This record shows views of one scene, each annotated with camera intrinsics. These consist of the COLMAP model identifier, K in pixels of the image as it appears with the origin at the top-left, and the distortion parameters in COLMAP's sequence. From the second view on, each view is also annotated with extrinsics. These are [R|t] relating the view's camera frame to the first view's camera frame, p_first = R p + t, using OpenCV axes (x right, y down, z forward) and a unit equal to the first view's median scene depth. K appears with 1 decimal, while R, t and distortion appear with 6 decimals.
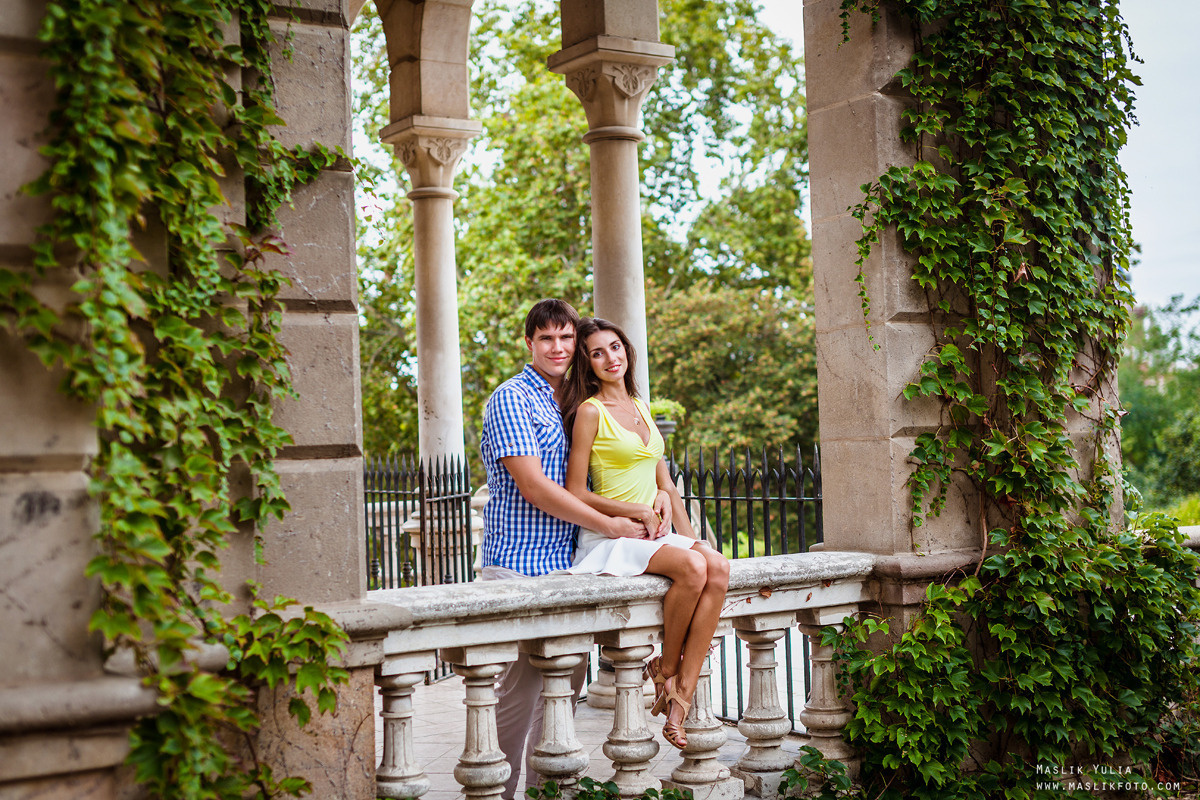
lens RADIAL K [[1614.7, 0, 600.4], [0, 1614.7, 393.0], [0, 0, 1]] dist [0.017678, 0.000000]
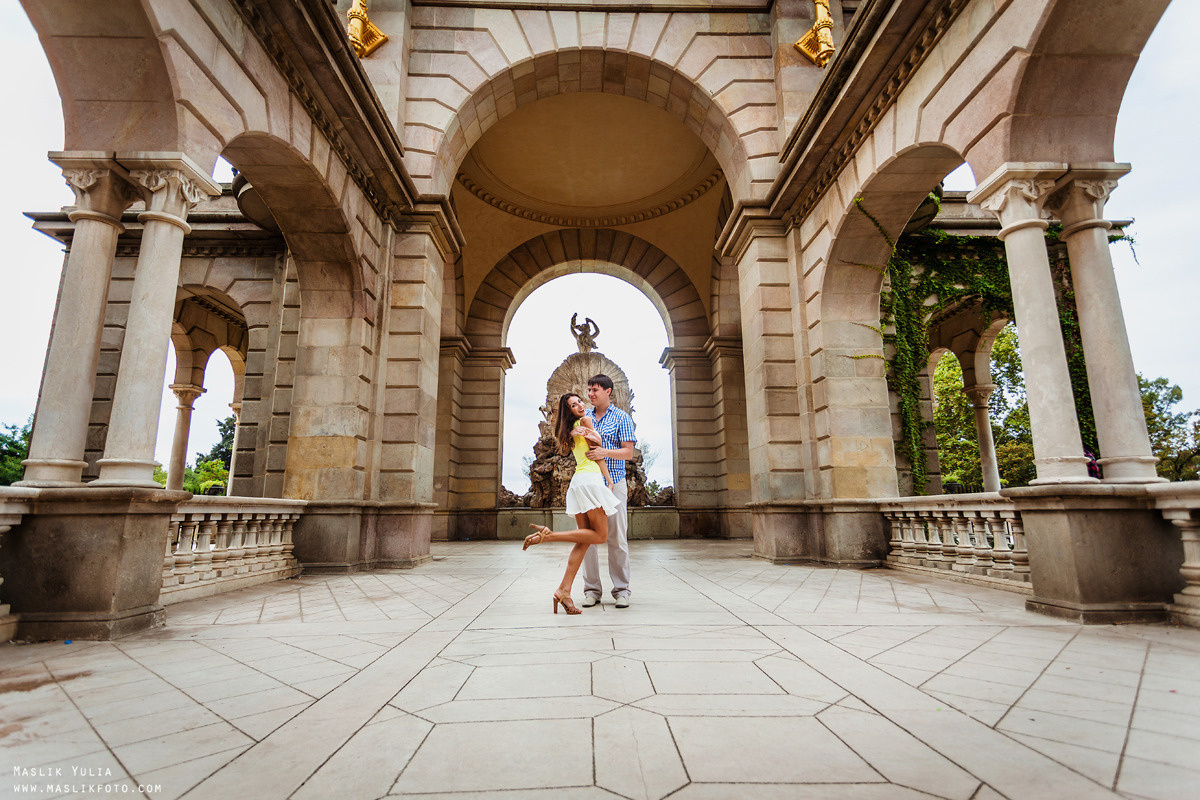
lens RADIAL K [[580.1, 0, 599.9], [0, 580.1, 397.5], [0, 0, 1]] dist [0.002846, 0.000165]
pose [[0.850081, -0.075824, -0.521164, -0.068037], [-0.005927, 0.988141, -0.153433, 0.076261], [0.526618, 0.133519, 0.839551, -1.148549]]
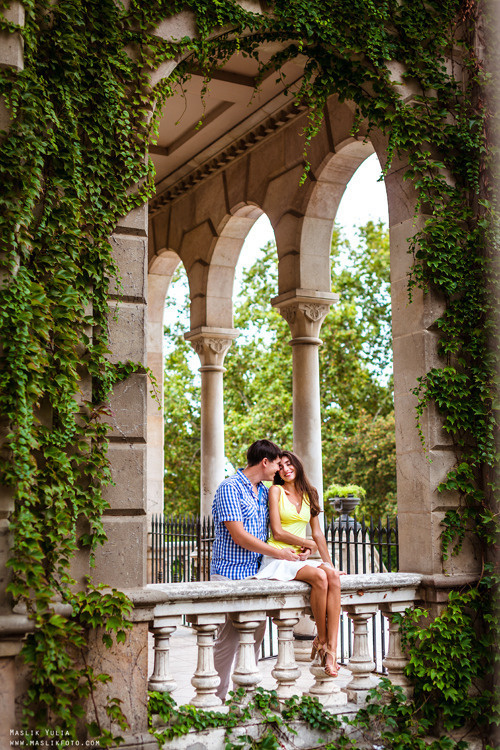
lens RADIAL K [[1009.2, 0, 253.6], [0, 1009.2, 376.3], [0, 0, 1]] dist [0.017678, 0.000000]
pose [[0.995932, 0.012441, -0.089243, 0.078417], [-0.021229, 0.994939, -0.098210, -0.009743], [0.087570, 0.099705, 0.991156, -0.205783]]
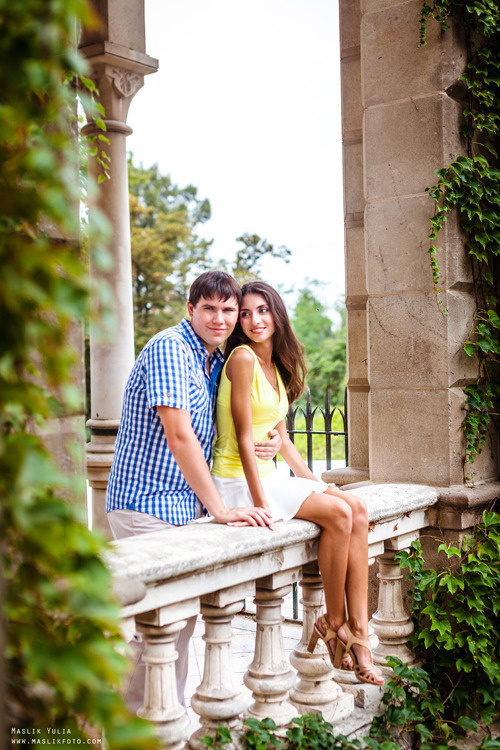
lens RADIAL K [[1009.2, 0, 252.9], [0, 1009.2, 374.5], [0, 0, 1]] dist [0.017678, 0.000000]
pose [[0.944918, 0.009047, 0.327182, -0.202388], [-0.021078, 0.999225, 0.033245, -0.003802], [-0.326628, -0.038310, 0.944376, 0.360910]]
